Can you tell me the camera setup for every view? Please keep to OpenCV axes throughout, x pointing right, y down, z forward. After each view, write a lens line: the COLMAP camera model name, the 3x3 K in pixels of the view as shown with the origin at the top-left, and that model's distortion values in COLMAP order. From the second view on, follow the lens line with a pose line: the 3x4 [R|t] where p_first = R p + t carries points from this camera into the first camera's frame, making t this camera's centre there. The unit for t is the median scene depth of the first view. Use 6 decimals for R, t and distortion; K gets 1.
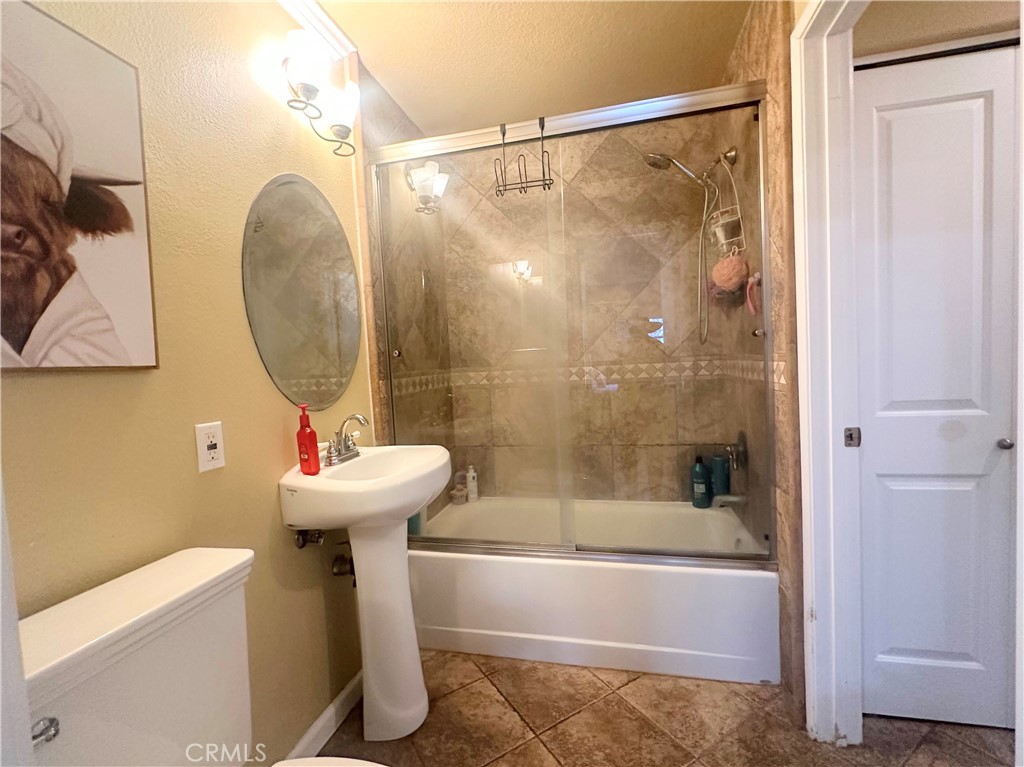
lens RADIAL K [[450.4, 0, 511.0], [0, 450.4, 388.0], [0, 0, 1]] dist [-0.002587, 0.000698]
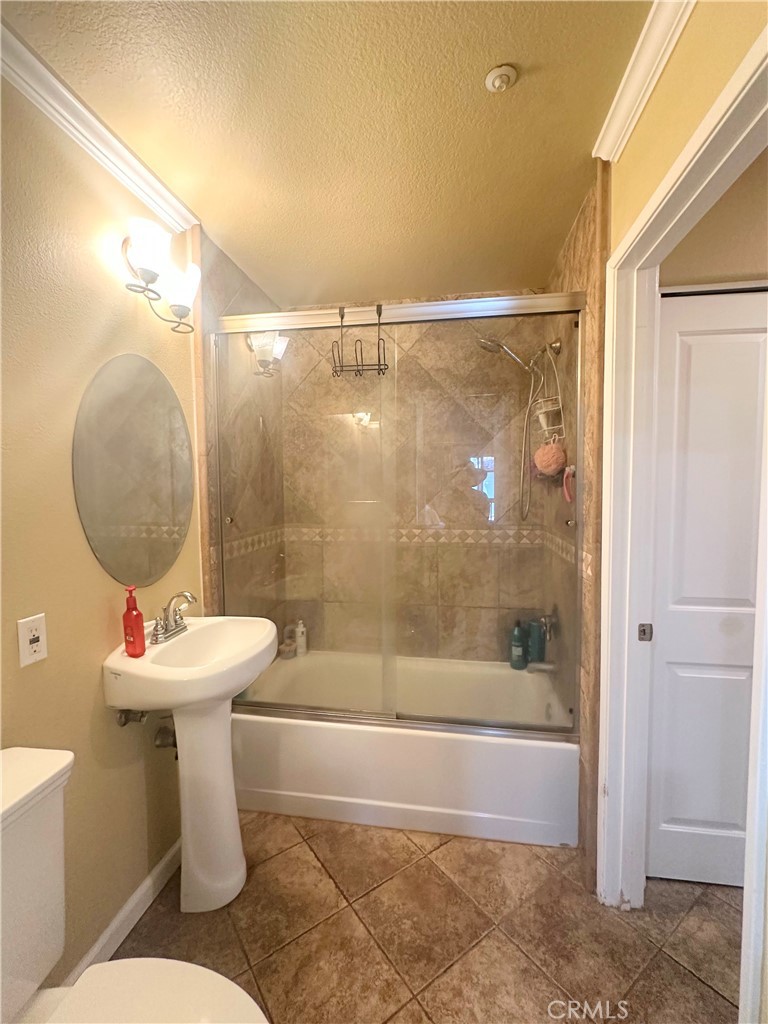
lens RADIAL K [[450.4, 0, 384.2], [0, 450.4, 506.8], [0, 0, 1]] dist [-0.002587, 0.000698]
pose [[0.996485, 0.038854, 0.074212, 0.021003], [-0.039062, 0.999236, 0.001353, -0.140431], [-0.074102, -0.004247, 0.997242, -0.042982]]
